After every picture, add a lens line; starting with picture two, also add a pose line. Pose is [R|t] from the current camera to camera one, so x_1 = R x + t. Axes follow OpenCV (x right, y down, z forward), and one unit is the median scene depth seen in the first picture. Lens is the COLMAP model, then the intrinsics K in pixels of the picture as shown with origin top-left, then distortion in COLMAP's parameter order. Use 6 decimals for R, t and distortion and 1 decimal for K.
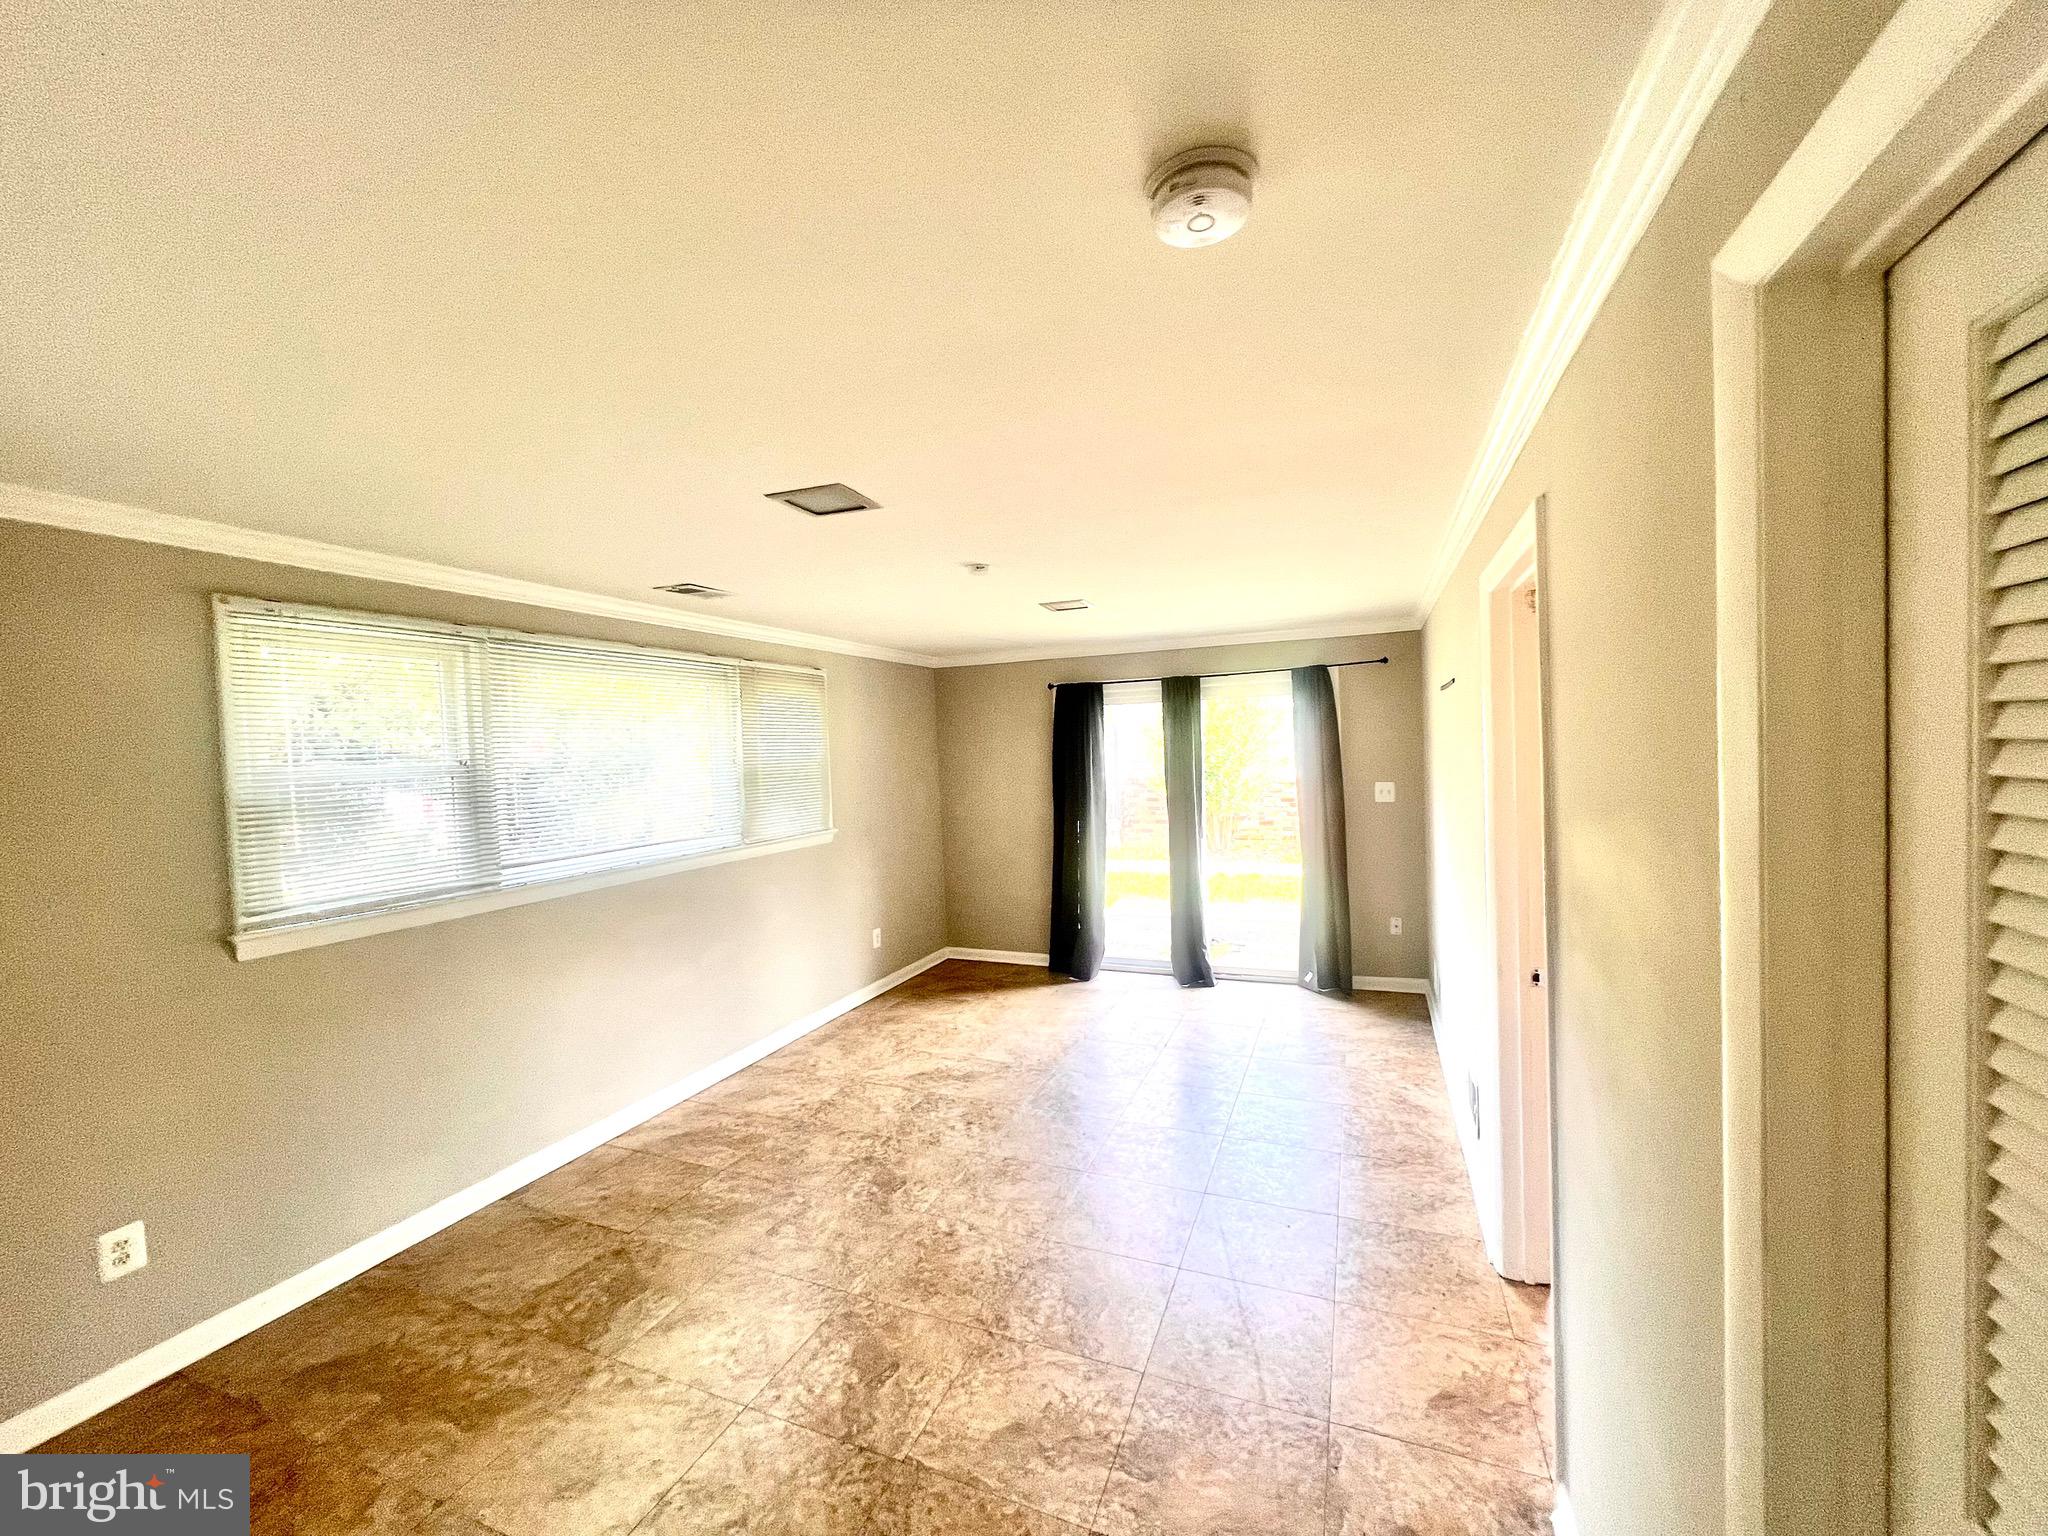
lens RADIAL K [[820.3, 0, 1024.2], [0, 820.3, 770.5], [0, 0, 1]] dist [-0.001890, 0.000127]
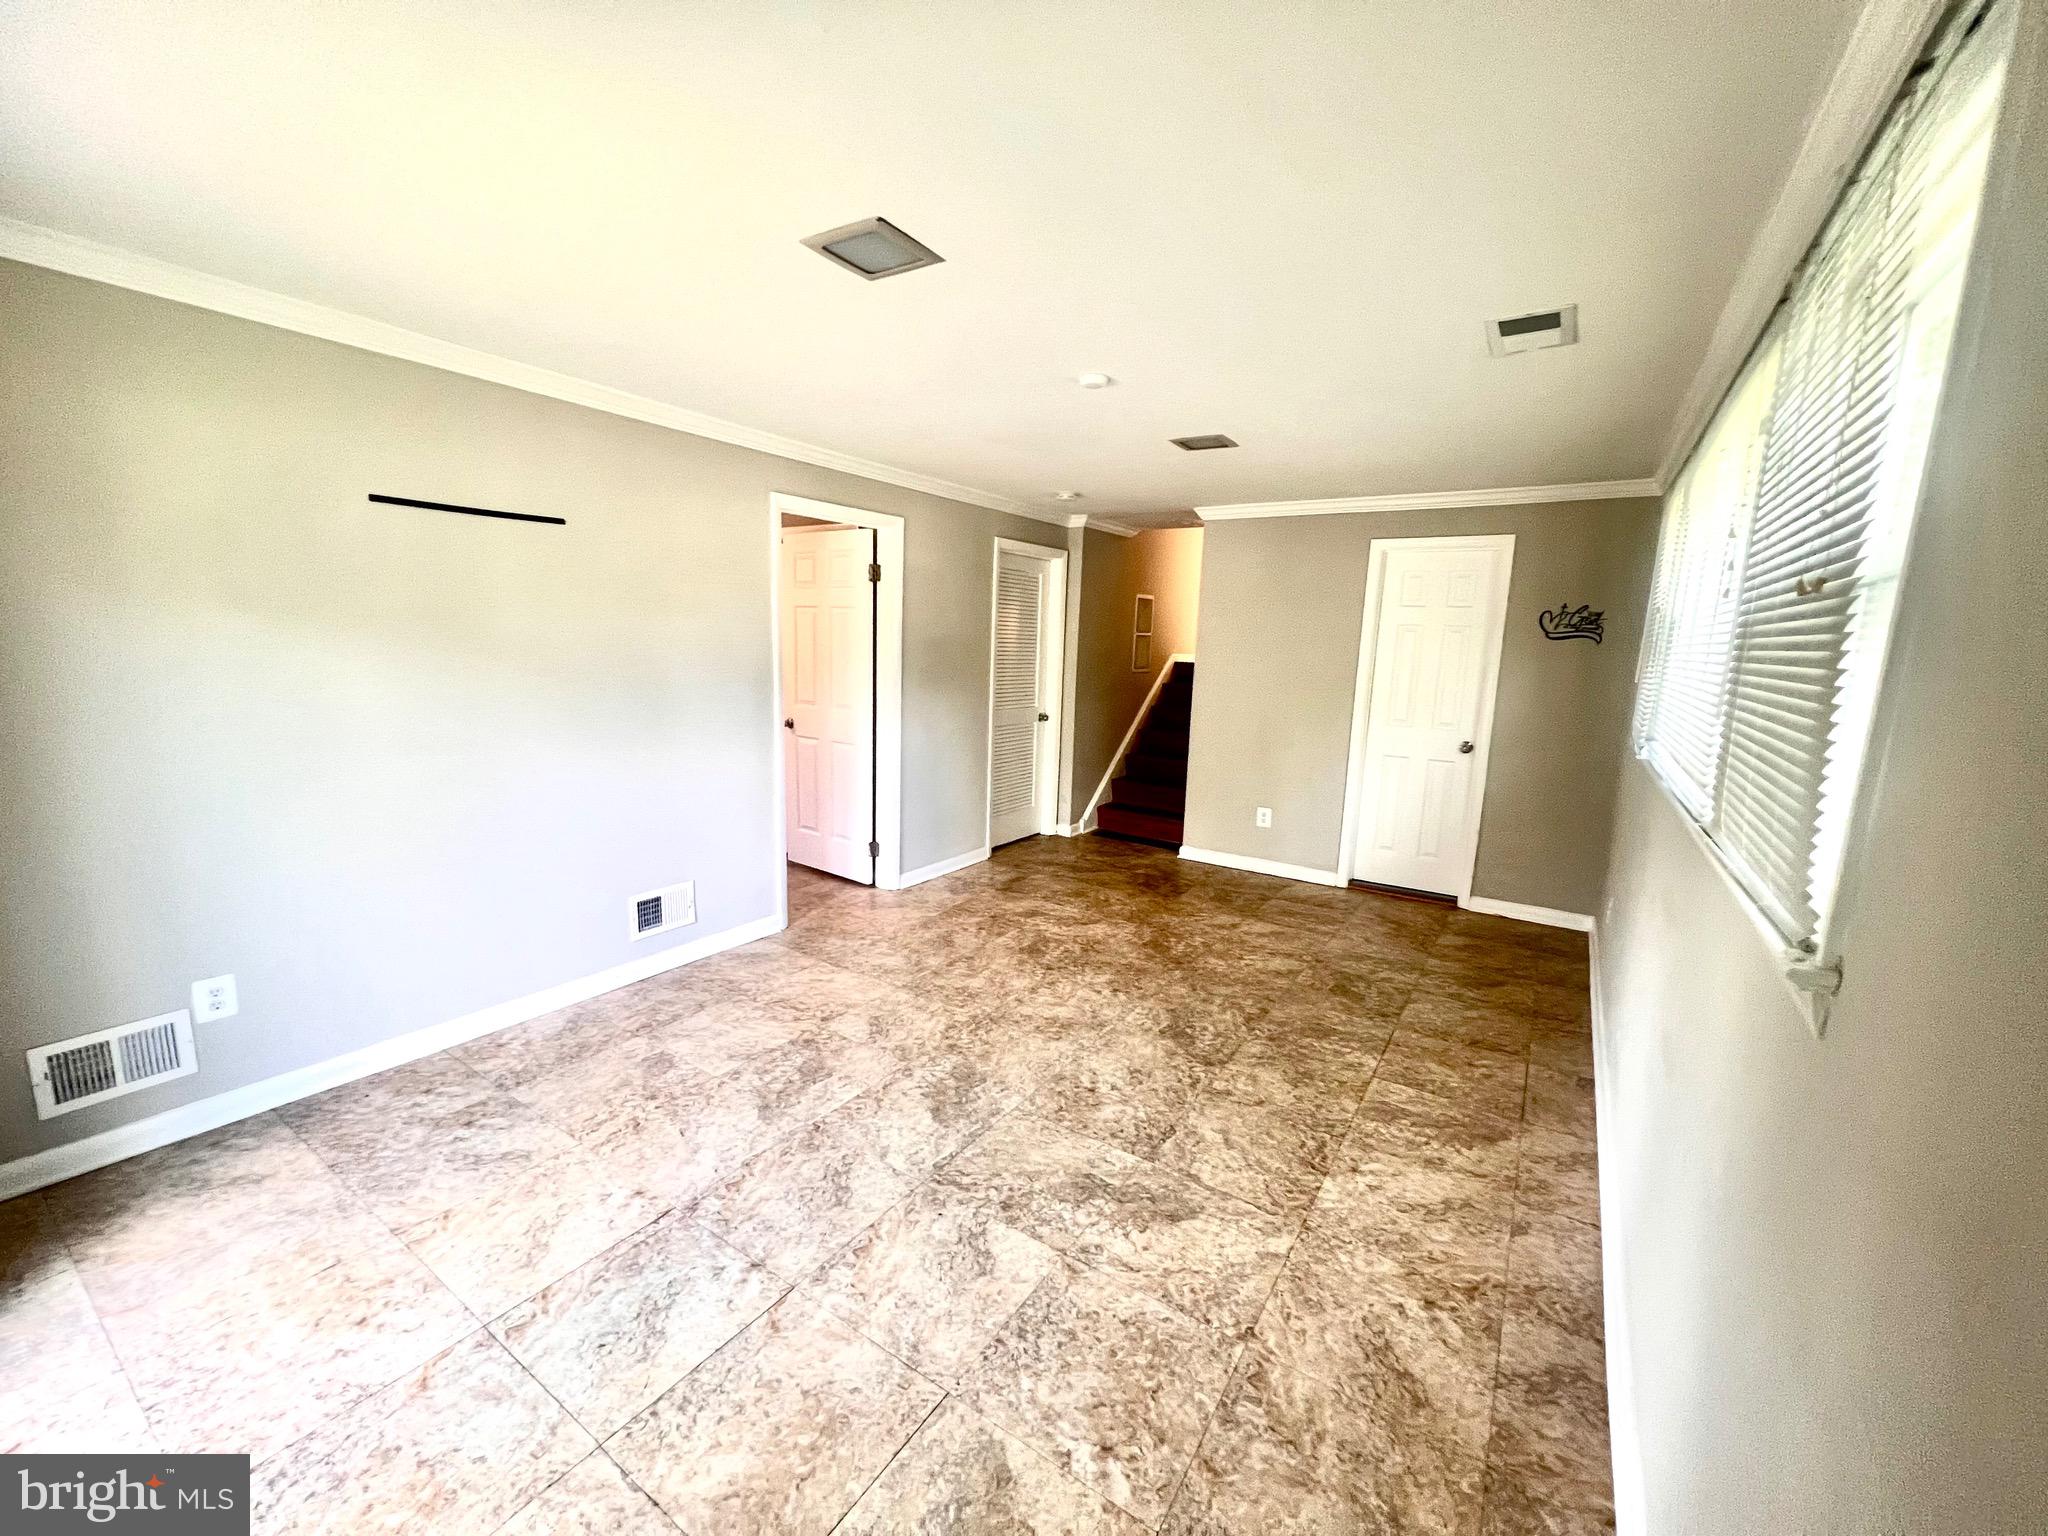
lens RADIAL K [[820.3, 0, 1023.0], [0, 820.3, 771.8], [0, 0, 1]] dist [-0.001890, 0.000127]
pose [[-0.980729, -0.029832, 0.193083, -0.147181], [0.006595, 0.982656, 0.185318, -0.004083], [-0.195263, 0.183020, -0.963523, 1.745479]]
